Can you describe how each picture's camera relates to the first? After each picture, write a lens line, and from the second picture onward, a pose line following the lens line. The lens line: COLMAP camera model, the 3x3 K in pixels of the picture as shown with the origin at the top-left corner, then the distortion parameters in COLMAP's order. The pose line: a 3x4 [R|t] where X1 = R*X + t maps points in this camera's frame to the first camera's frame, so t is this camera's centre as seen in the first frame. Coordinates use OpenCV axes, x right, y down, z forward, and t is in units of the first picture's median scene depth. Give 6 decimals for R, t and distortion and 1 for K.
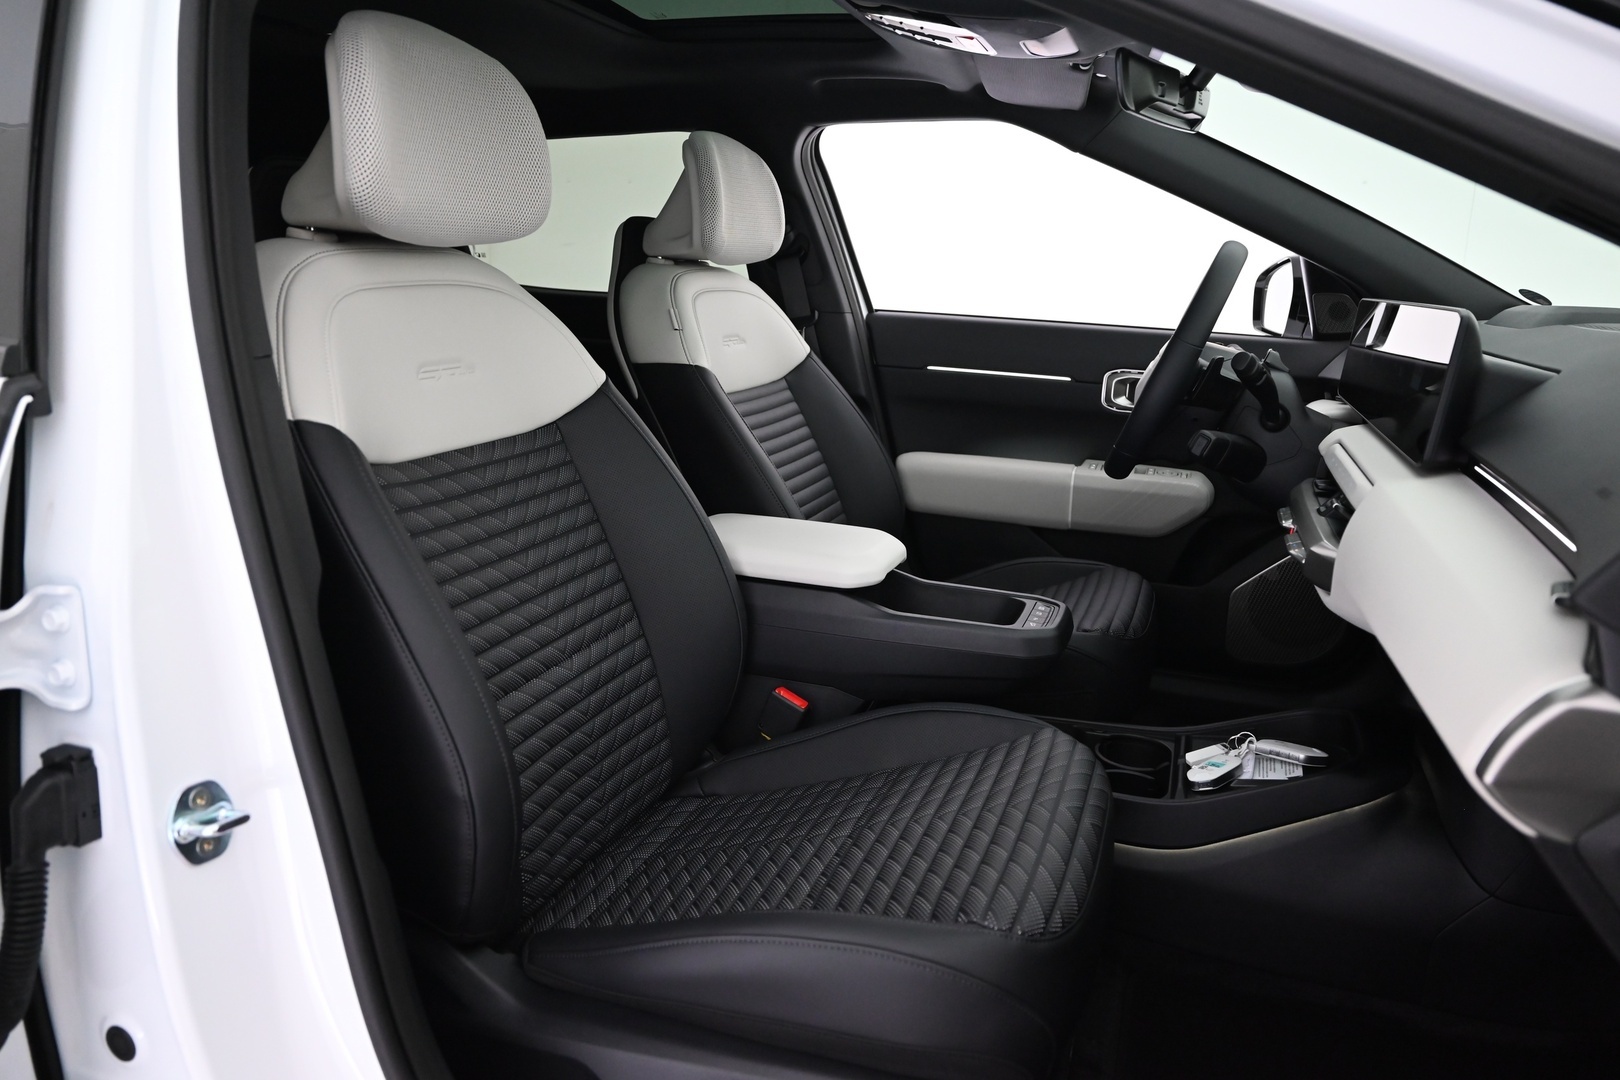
lens RADIAL K [[1091.5, 0, 810.0], [0, 1091.5, 540.0], [0, 0, 1]] dist [0.027283, 0.002107]
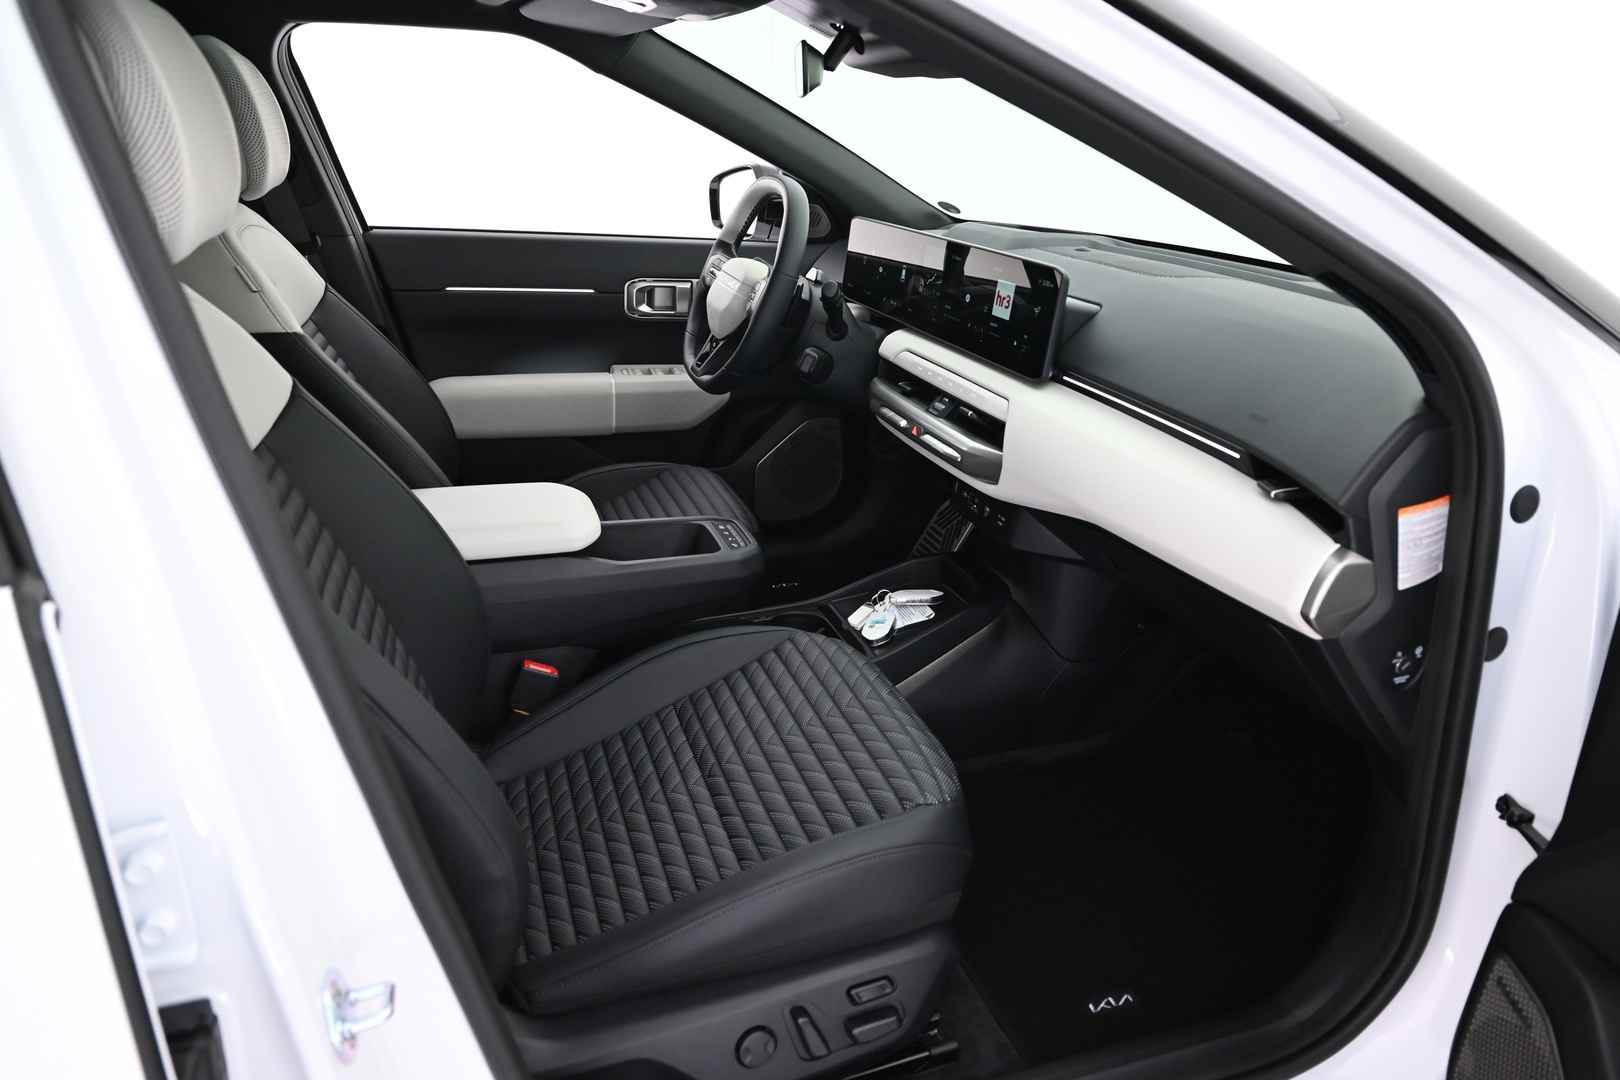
lens RADIAL K [[1091.5, 0, 810.0], [0, 1091.5, 540.0], [0, 0, 1]] dist [0.027283, 0.002107]
pose [[0.788813, -0.218753, 0.574388, -0.260460], [0.133915, 0.973238, 0.186746, -0.087452], [-0.599868, -0.070389, 0.796997, 0.034685]]
